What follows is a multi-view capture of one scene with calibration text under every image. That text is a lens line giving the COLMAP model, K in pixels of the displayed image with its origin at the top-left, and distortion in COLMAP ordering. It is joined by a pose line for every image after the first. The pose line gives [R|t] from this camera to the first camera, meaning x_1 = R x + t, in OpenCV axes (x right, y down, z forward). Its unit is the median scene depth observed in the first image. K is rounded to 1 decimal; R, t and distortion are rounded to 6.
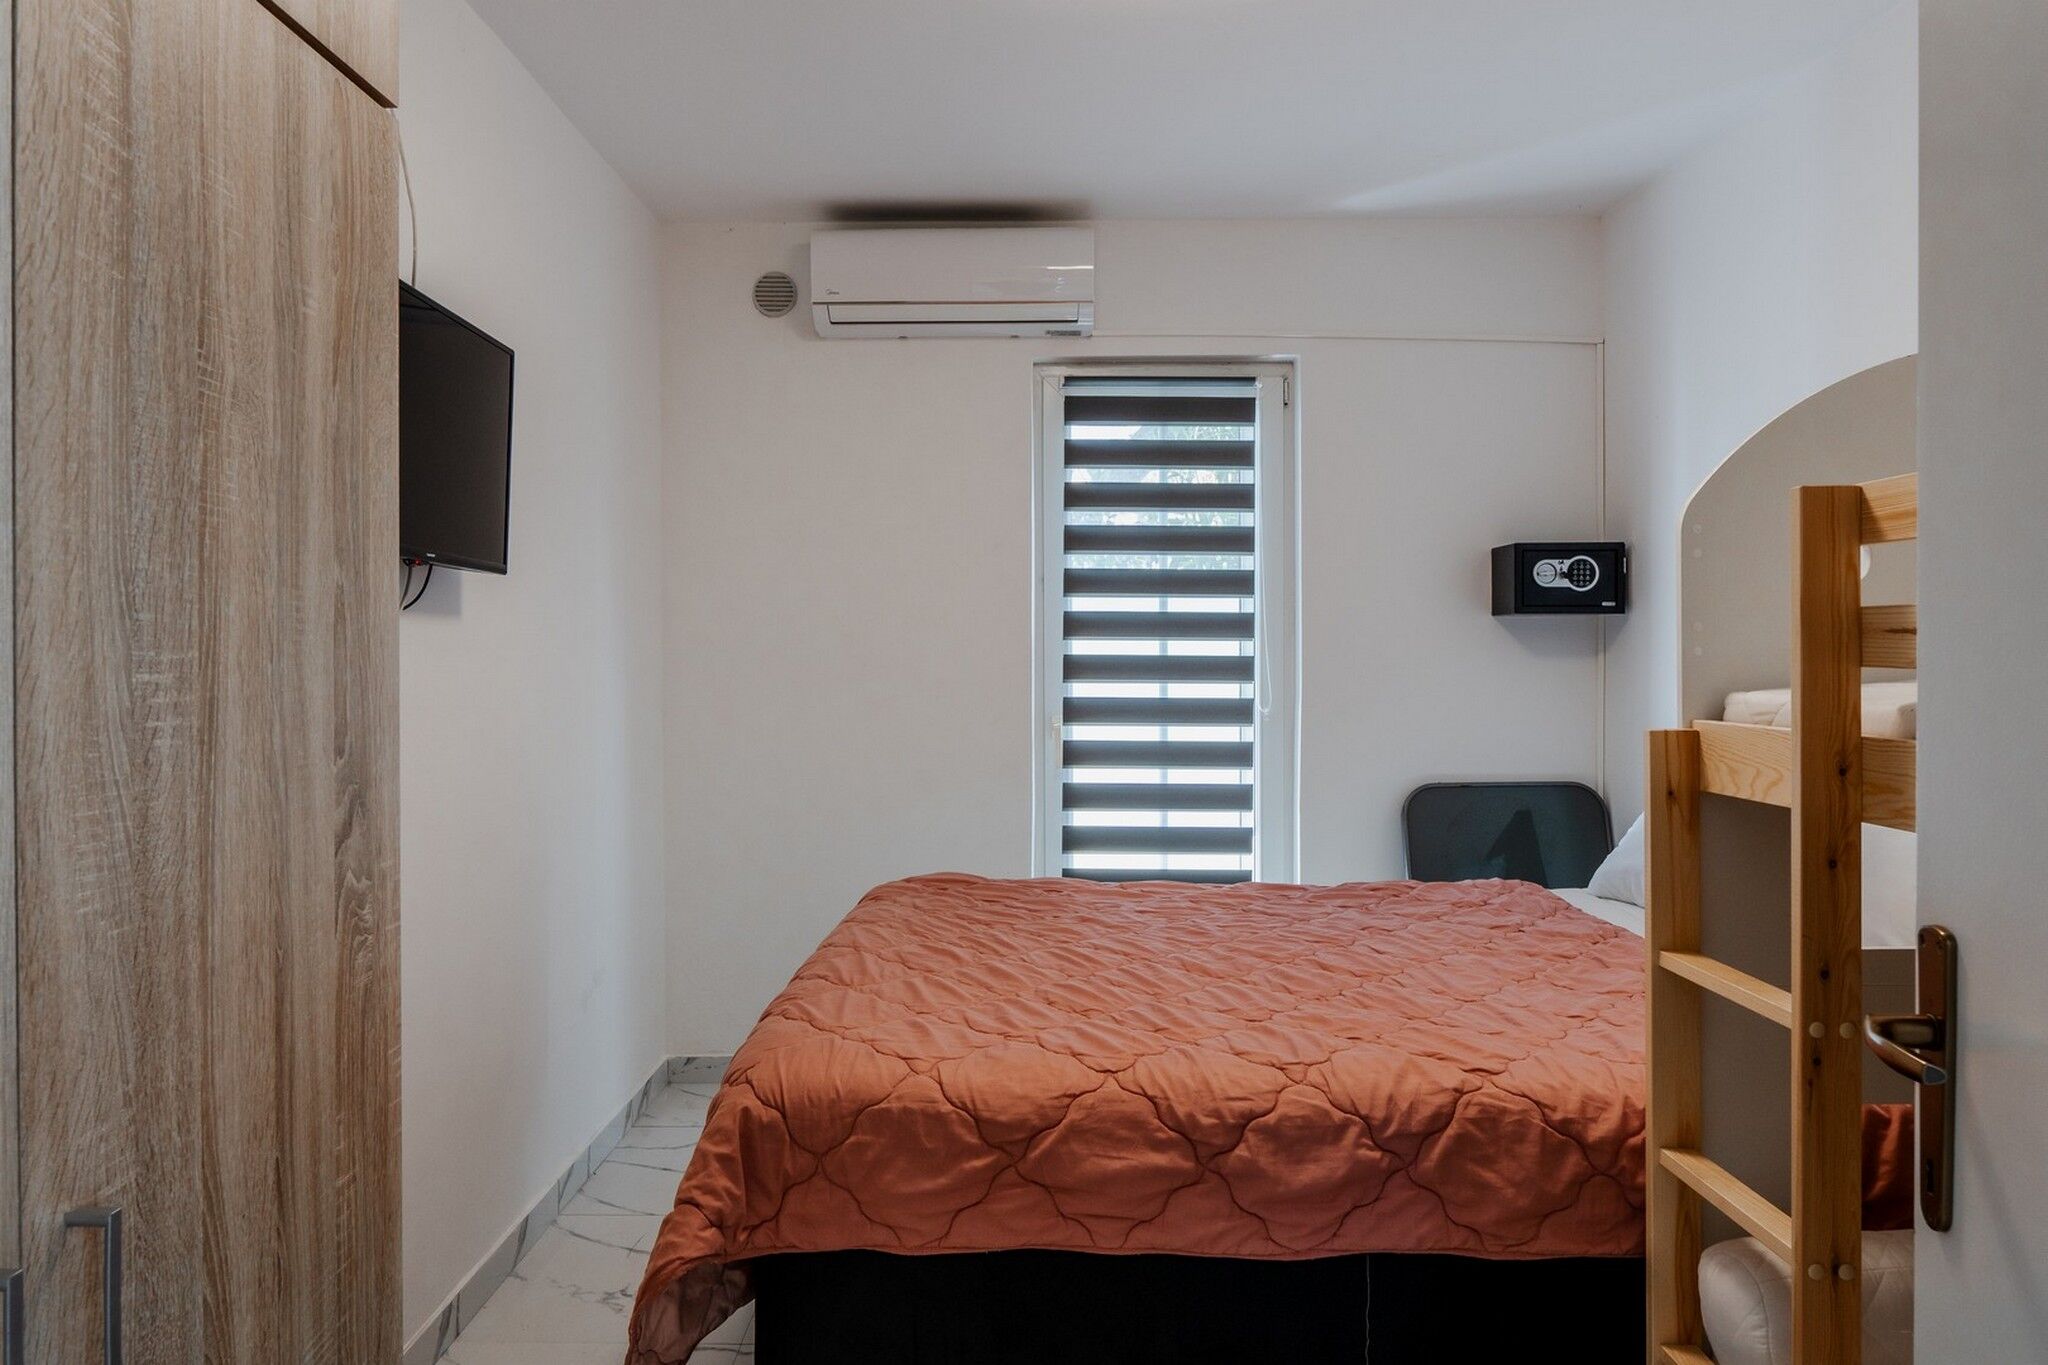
lens RADIAL K [[1443.6, 0, 1013.7], [0, 1443.6, 658.0], [0, 0, 1]] dist [-0.001053, -0.007762]
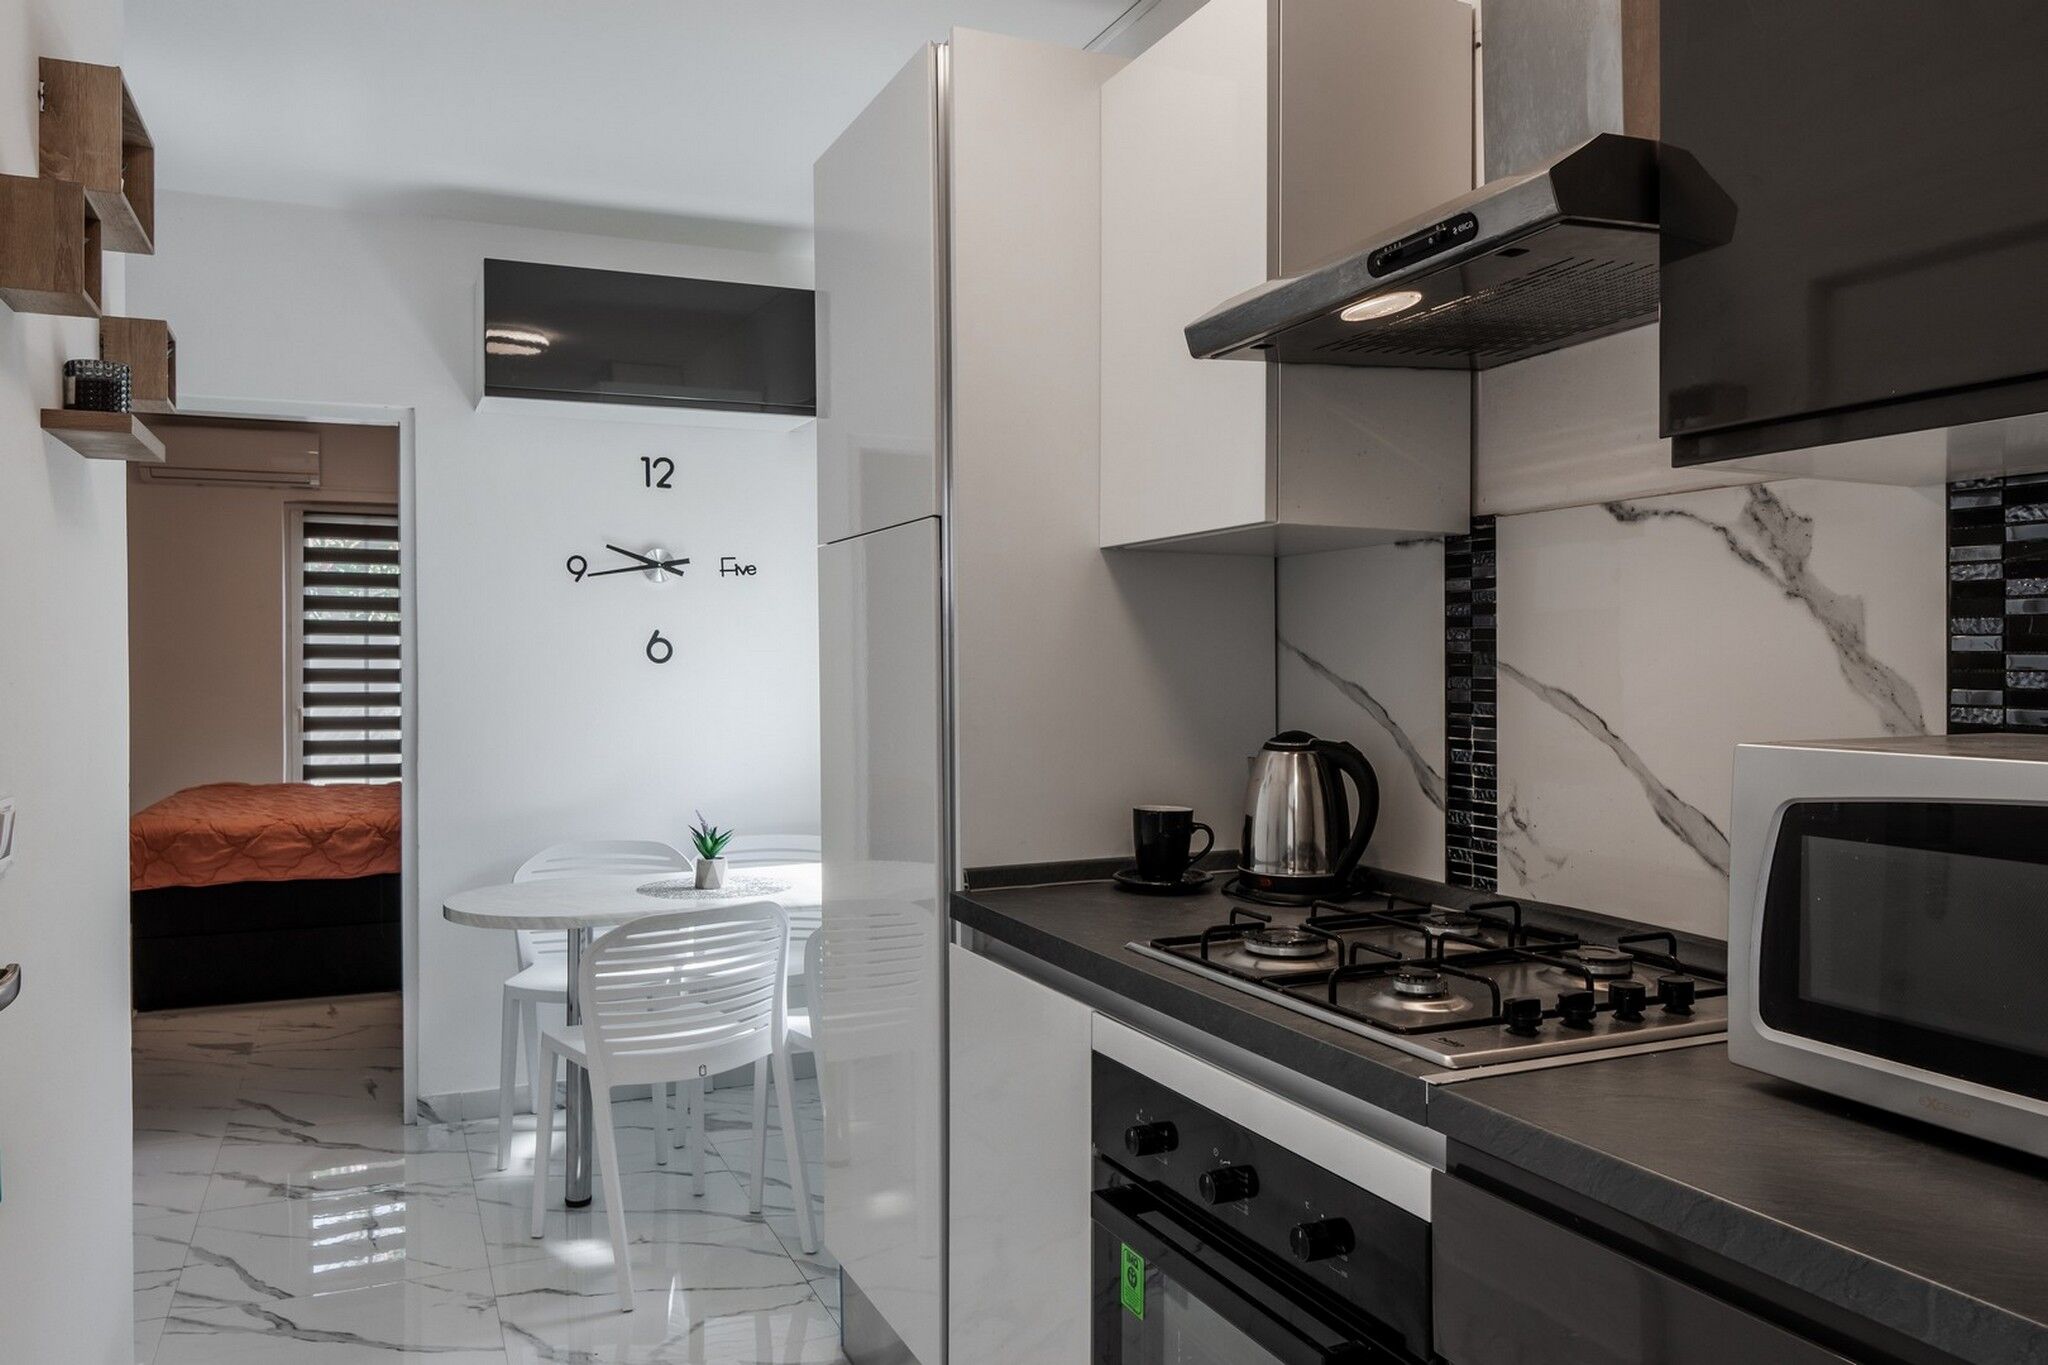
lens RADIAL K [[1475.0, 0, 1012.8], [0, 1475.0, 671.6], [0, 0, 1]] dist [0.003522, -0.008492]
pose [[0.914374, -0.005841, 0.404828, 0.204794], [0.006872, 0.999976, -0.001093, 0.021104], [-0.404812, 0.003782, 0.914392, -2.117129]]
